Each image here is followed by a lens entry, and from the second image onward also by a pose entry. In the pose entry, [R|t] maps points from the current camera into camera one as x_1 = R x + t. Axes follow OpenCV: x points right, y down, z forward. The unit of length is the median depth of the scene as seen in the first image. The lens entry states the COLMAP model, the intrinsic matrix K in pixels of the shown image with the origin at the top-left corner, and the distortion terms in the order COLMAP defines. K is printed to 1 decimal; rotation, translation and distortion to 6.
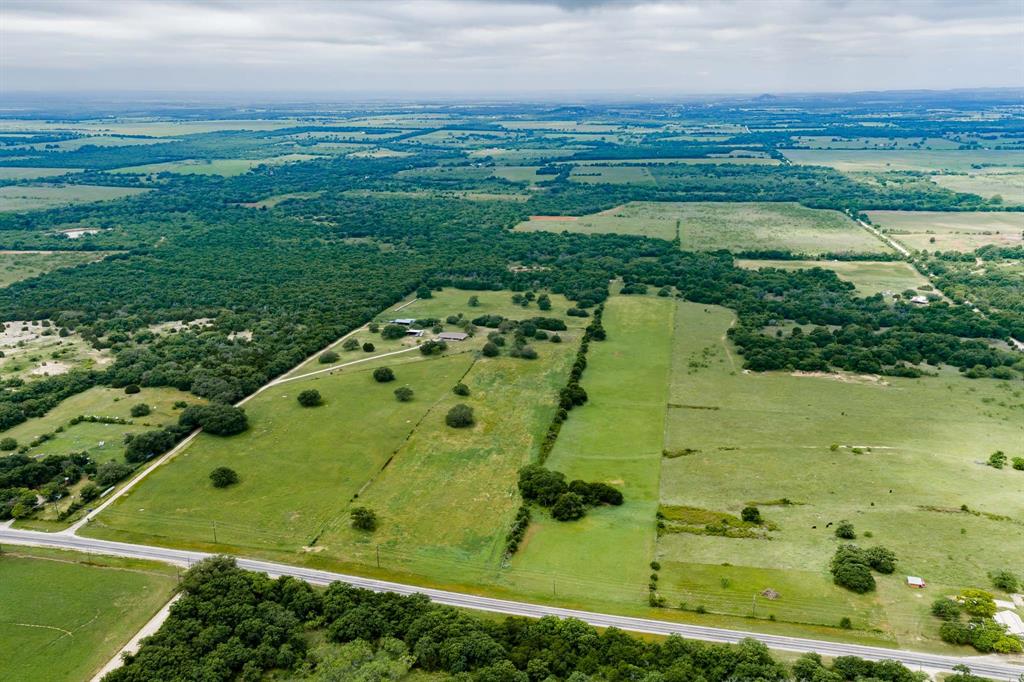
lens RADIAL K [[847.0, 0, 512.2], [0, 847.0, 342.2], [0, 0, 1]] dist [0.067889, -0.025259]
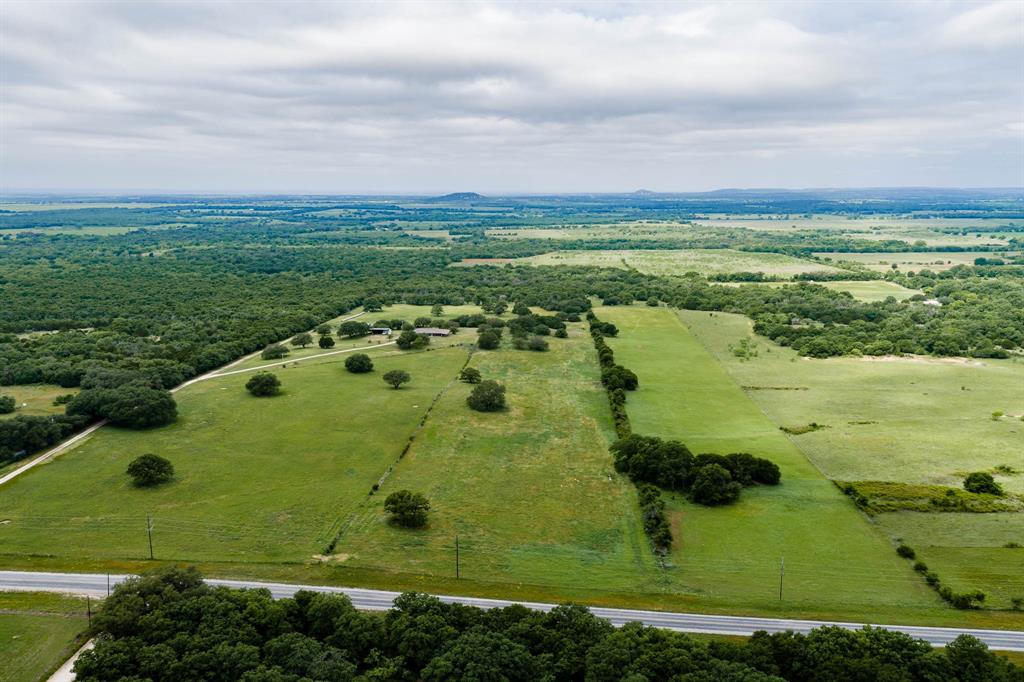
lens RADIAL K [[847.0, 0, 510.7], [0, 847.0, 344.9], [0, 0, 1]] dist [0.067889, -0.025259]
pose [[0.990586, -0.024817, 0.134623, -0.135183], [0.039751, 0.993203, -0.109401, 0.120489], [-0.130993, 0.113722, 0.984839, 0.292045]]
